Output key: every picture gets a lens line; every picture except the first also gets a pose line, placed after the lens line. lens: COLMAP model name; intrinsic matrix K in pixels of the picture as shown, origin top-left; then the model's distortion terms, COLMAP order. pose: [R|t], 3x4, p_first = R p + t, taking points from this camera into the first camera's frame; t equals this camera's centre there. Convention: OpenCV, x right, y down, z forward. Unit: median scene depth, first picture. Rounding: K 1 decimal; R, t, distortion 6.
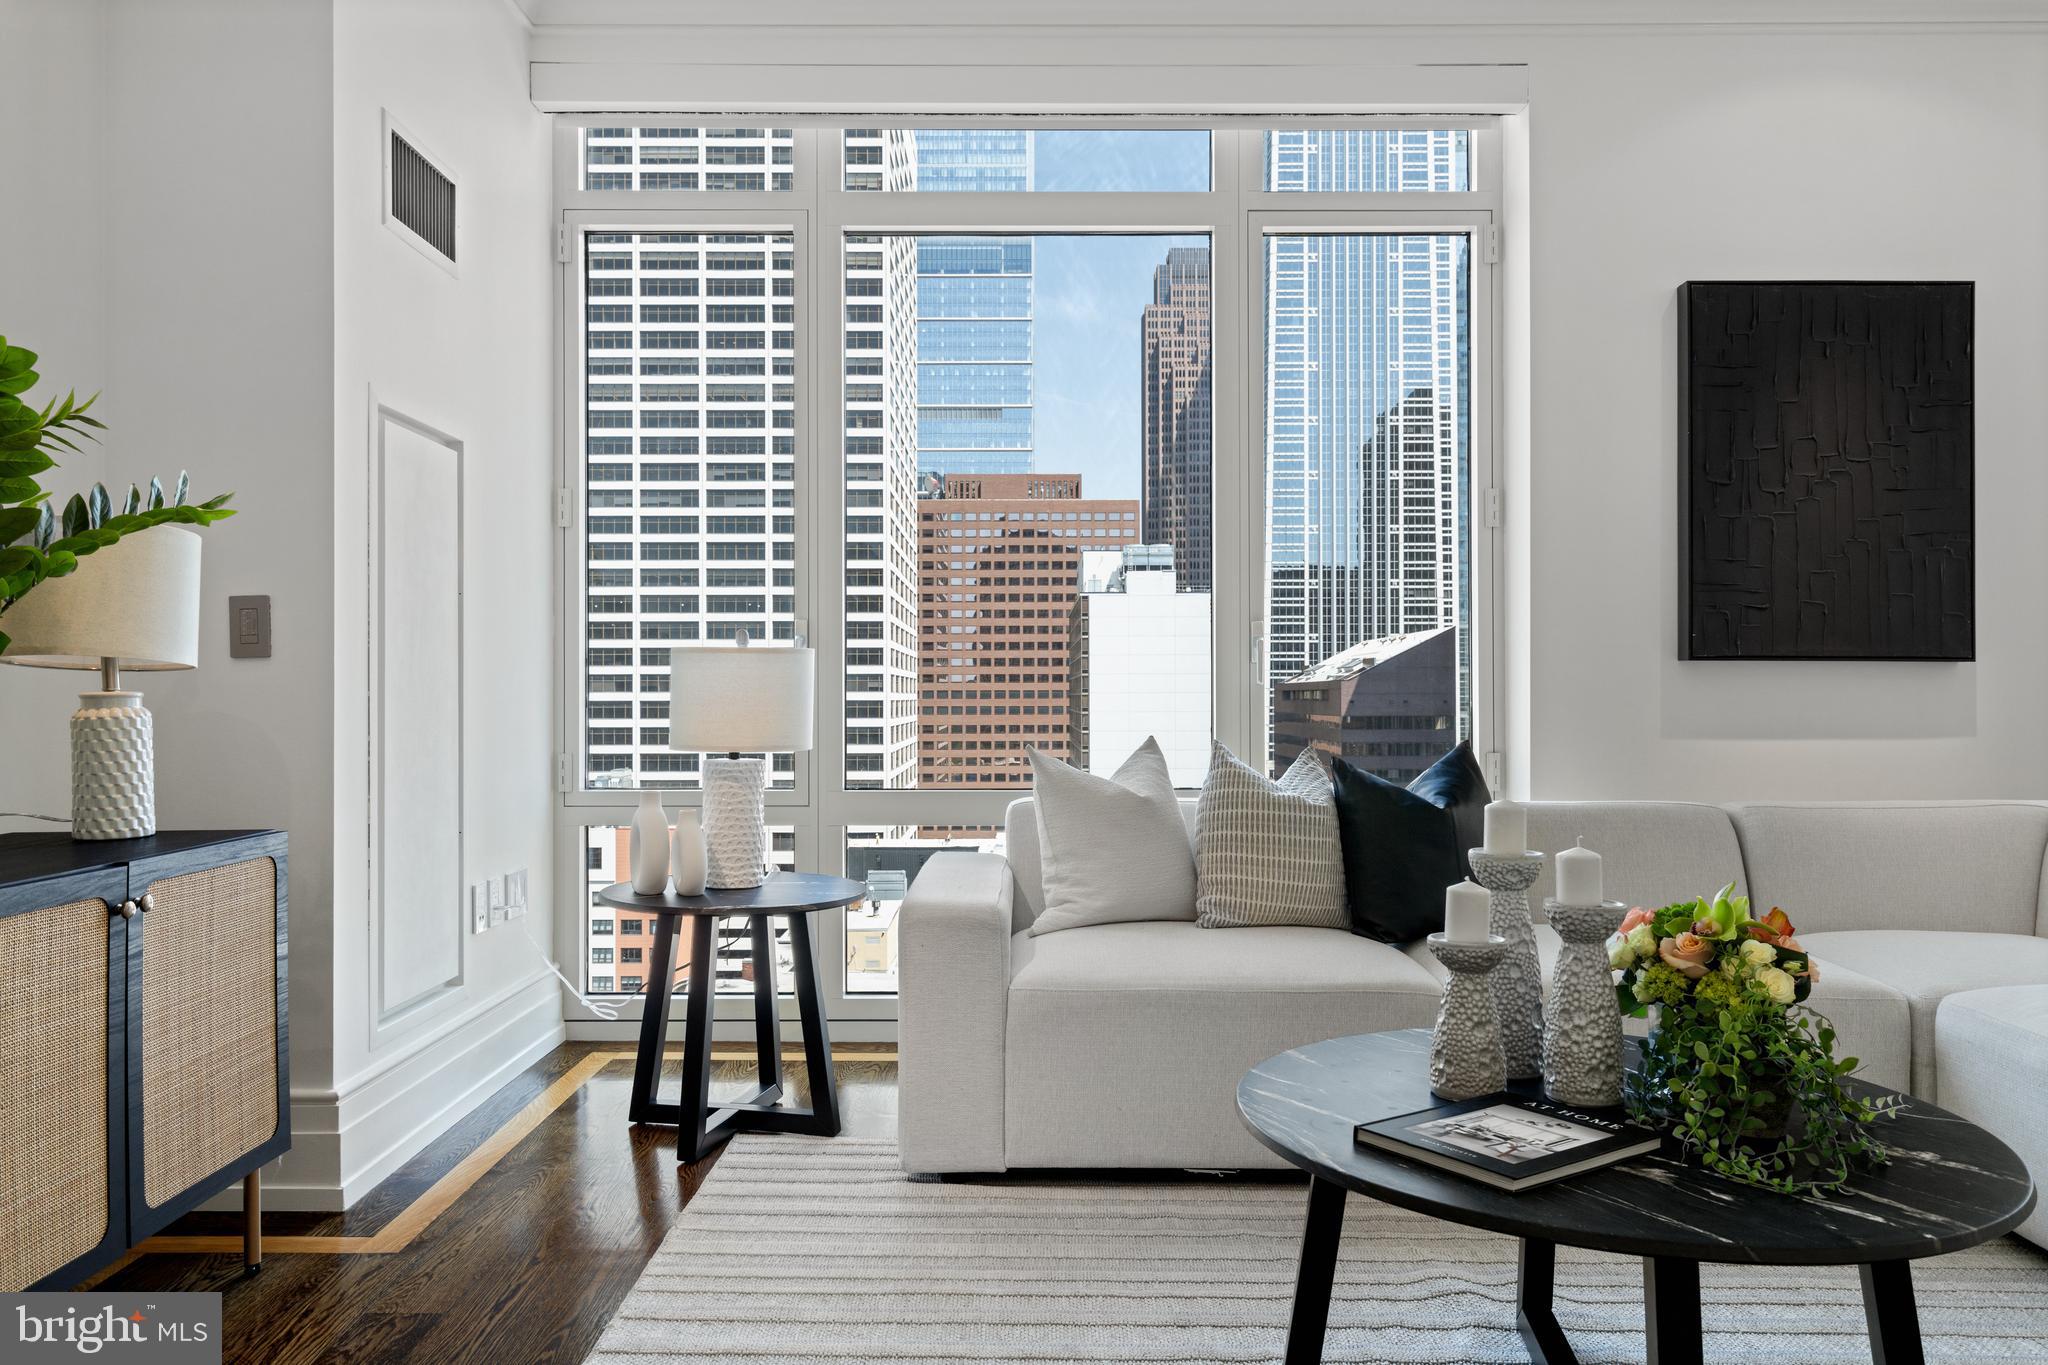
lens RADIAL K [[1431.9, 0, 1010.7], [0, 1431.9, 688.7], [0, 0, 1]] dist [0.002386, 0.001529]
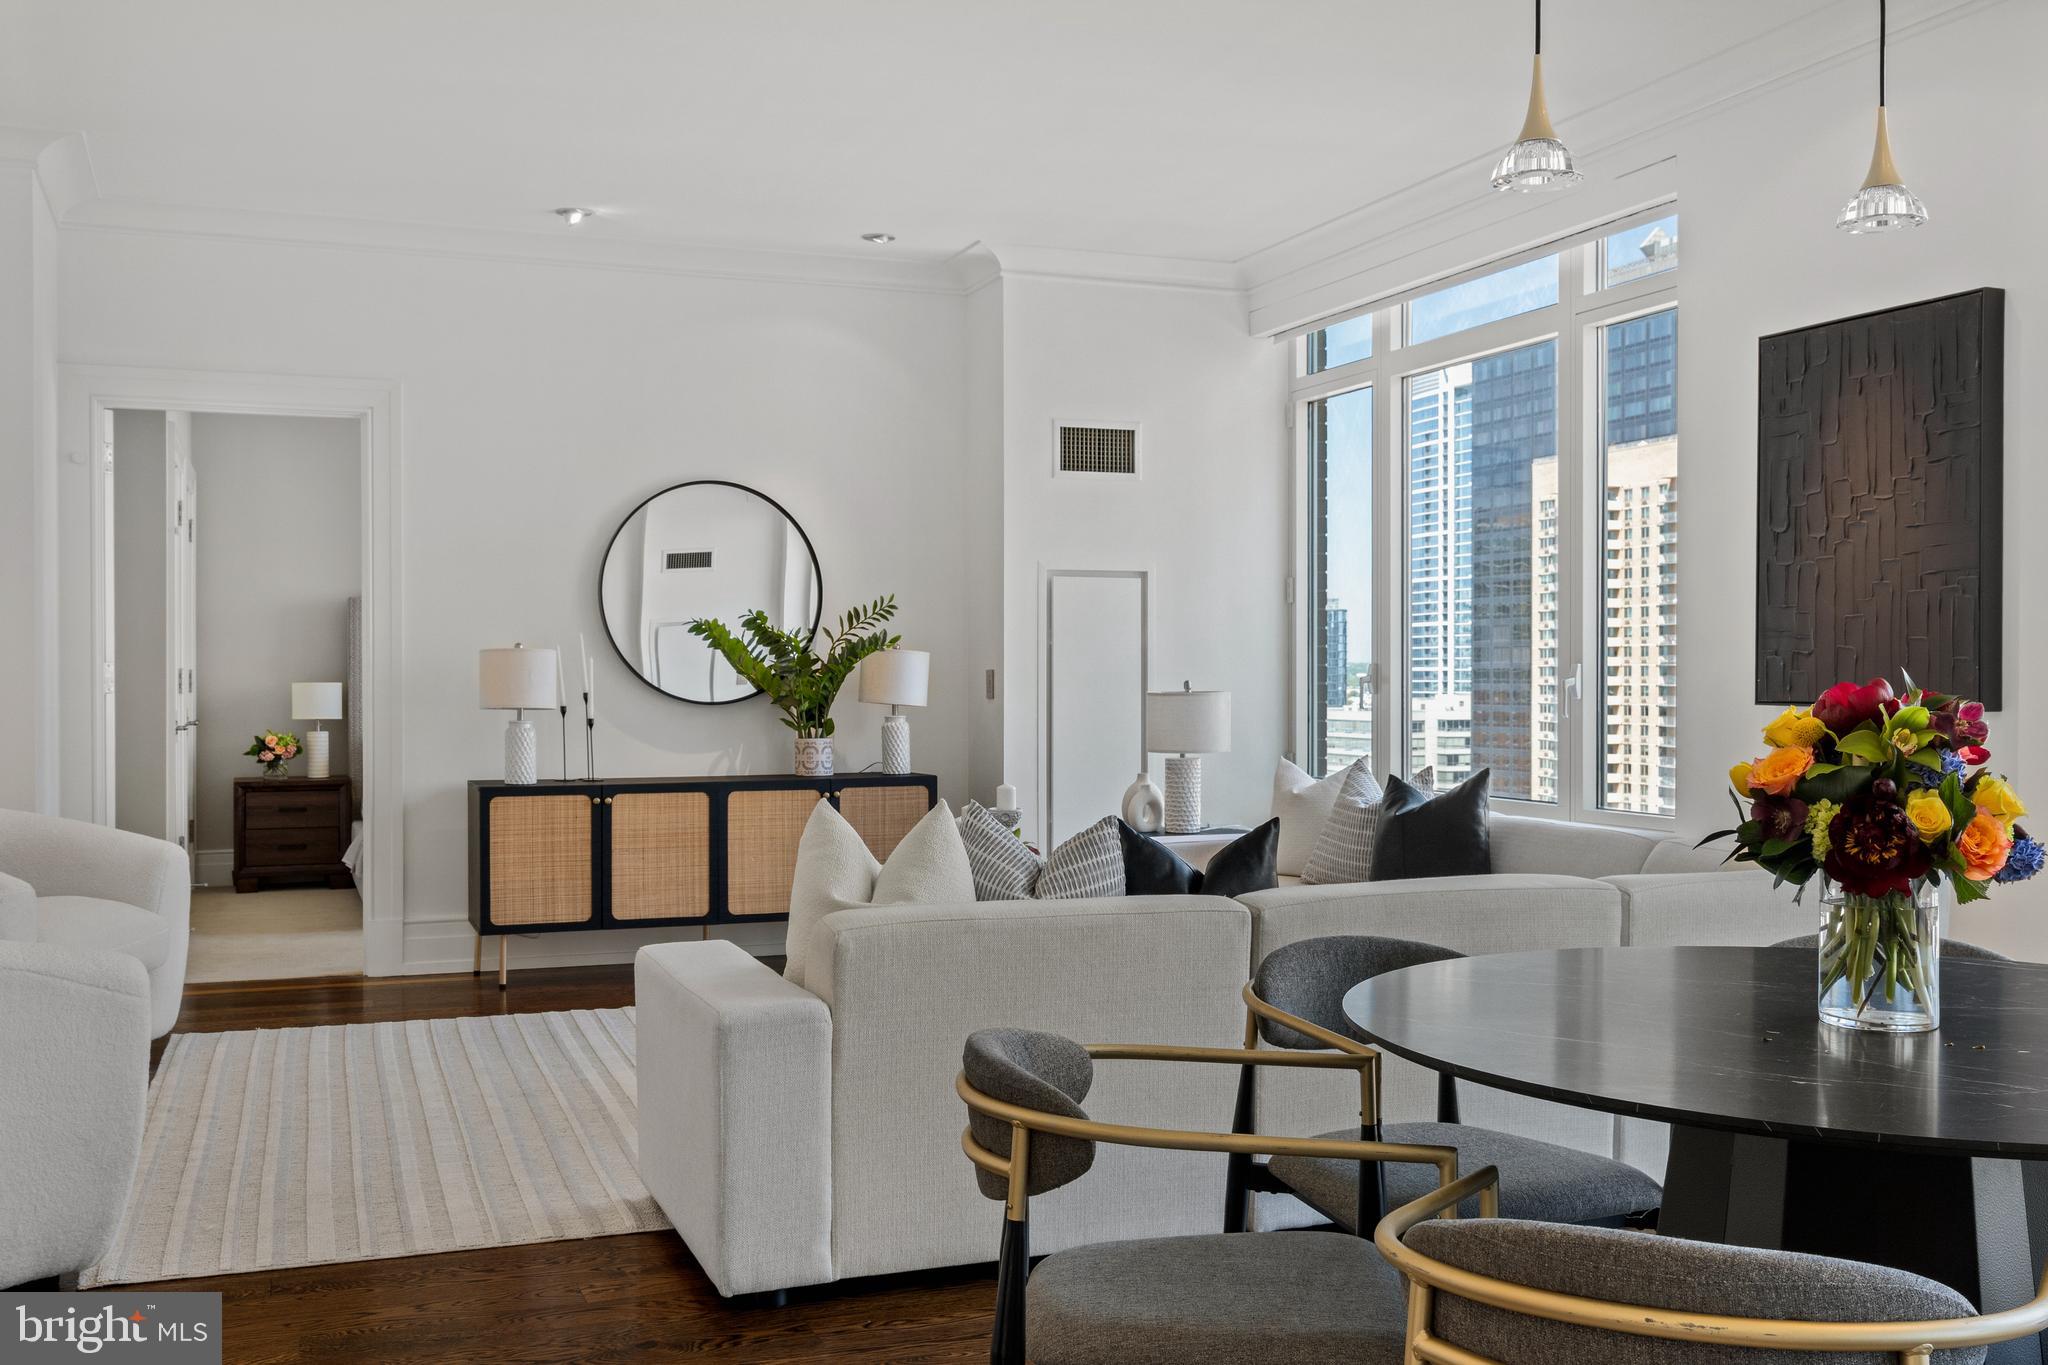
lens RADIAL K [[1938.9, 0, 1024.0], [0, 1938.9, 682.5], [0, 0, 1]] dist [0.007588, 0.008331]
pose [[0.360790, 0.005041, -0.932633, 1.572308], [0.004434, 0.999965, 0.007121, -0.047348], [0.932637, -0.006704, 0.360755, 0.000658]]
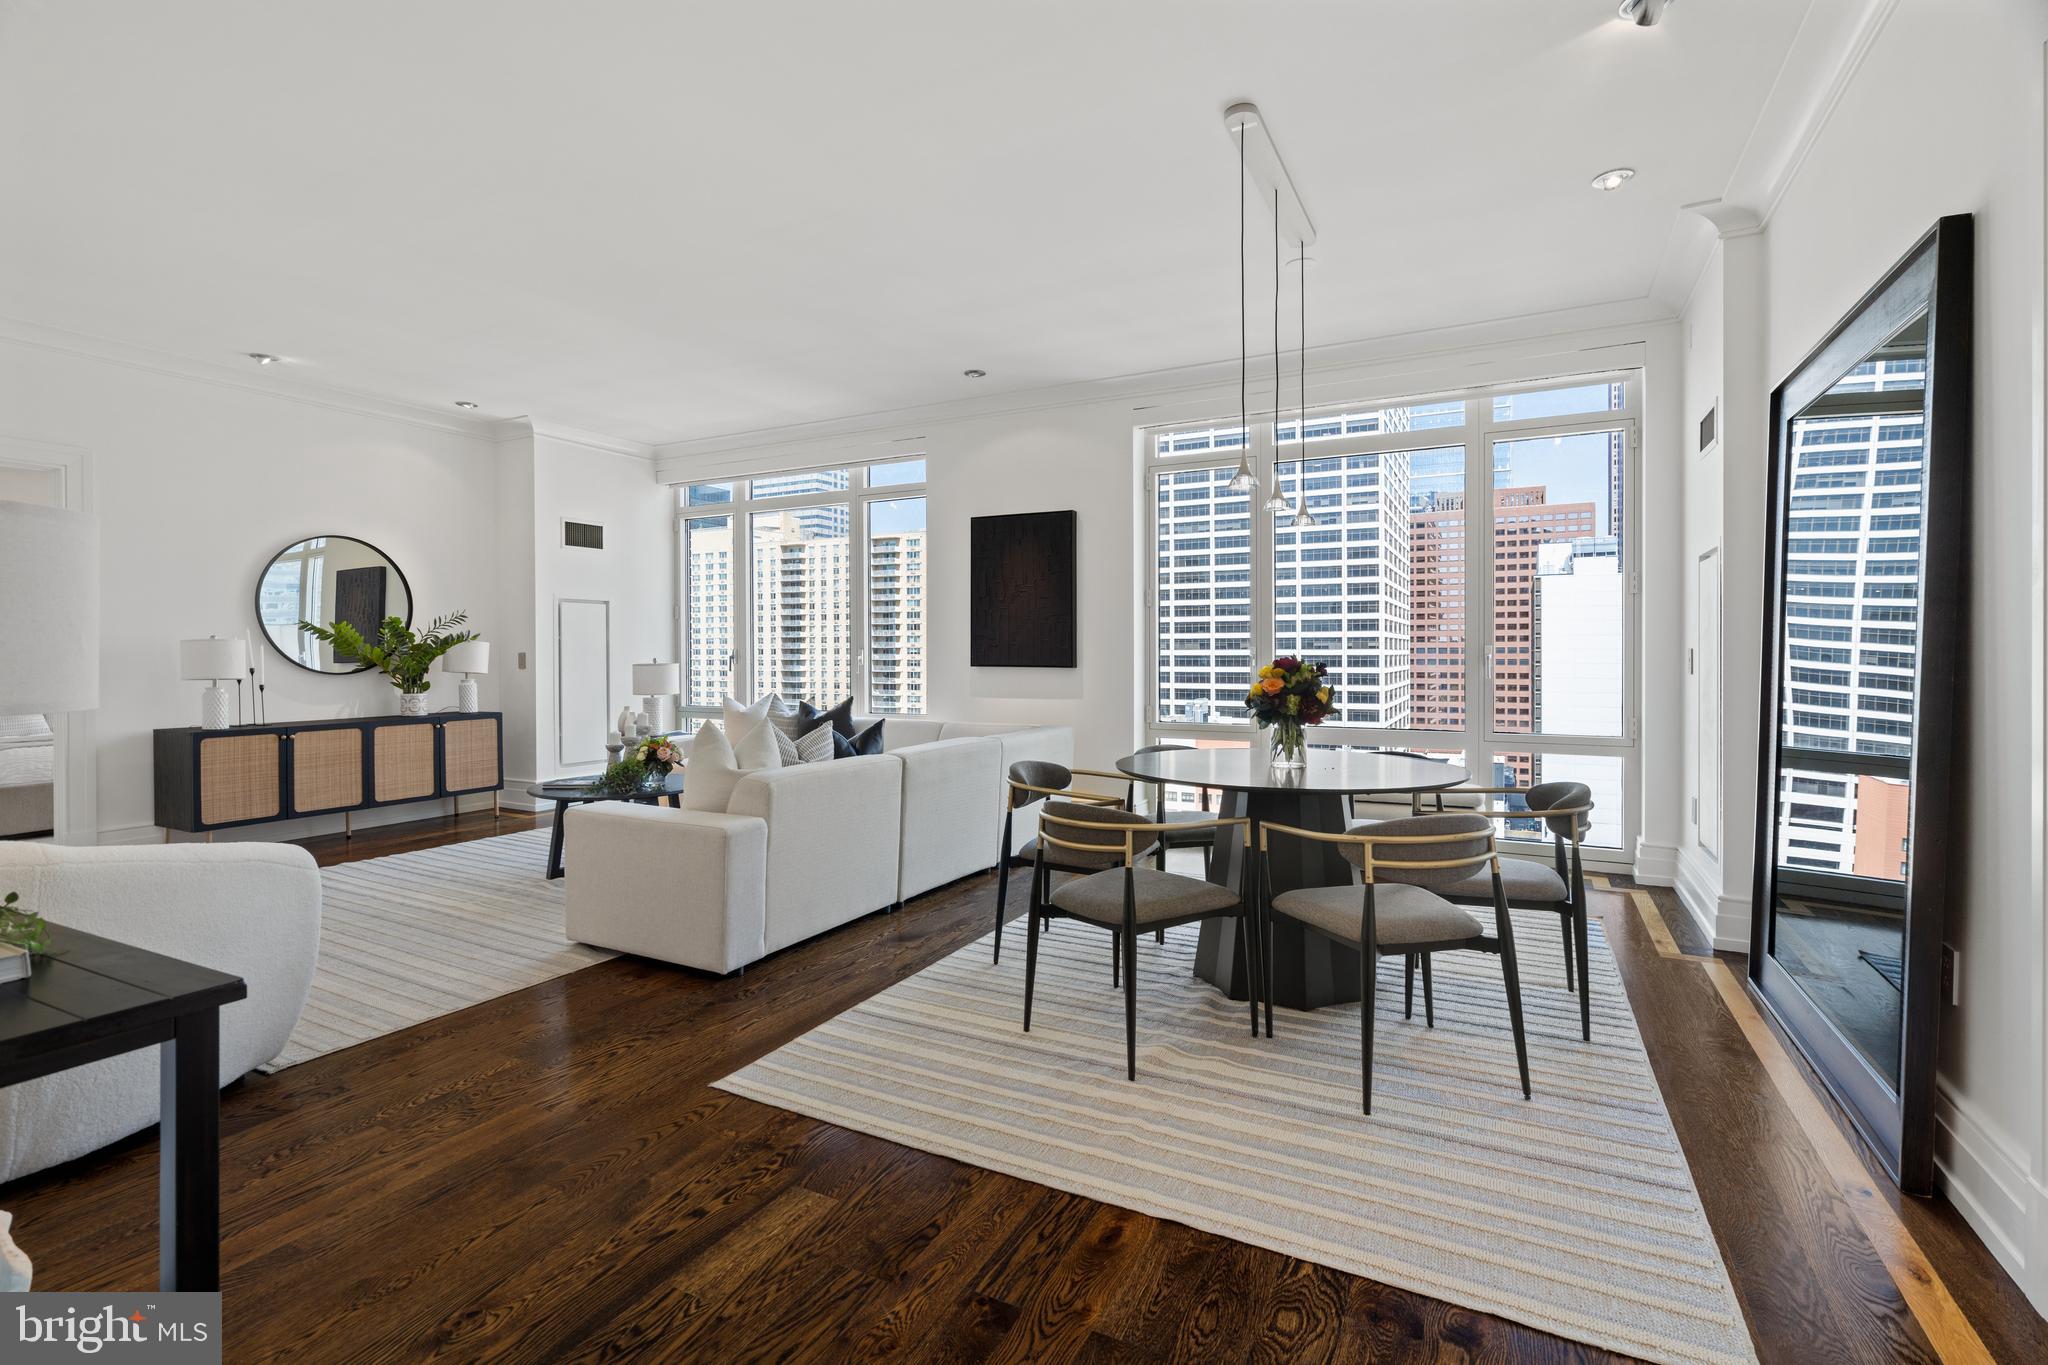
lens RADIAL K [[935.8, 0, 1016.6], [0, 935.8, 658.8], [0, 0, 1]] dist [-0.004685, -0.000053]
pose [[0.886262, 0.001599, -0.463181, 1.305082], [0.004424, 0.999919, 0.011917, -0.051762], [0.463162, -0.012611, 0.886184, -0.440897]]
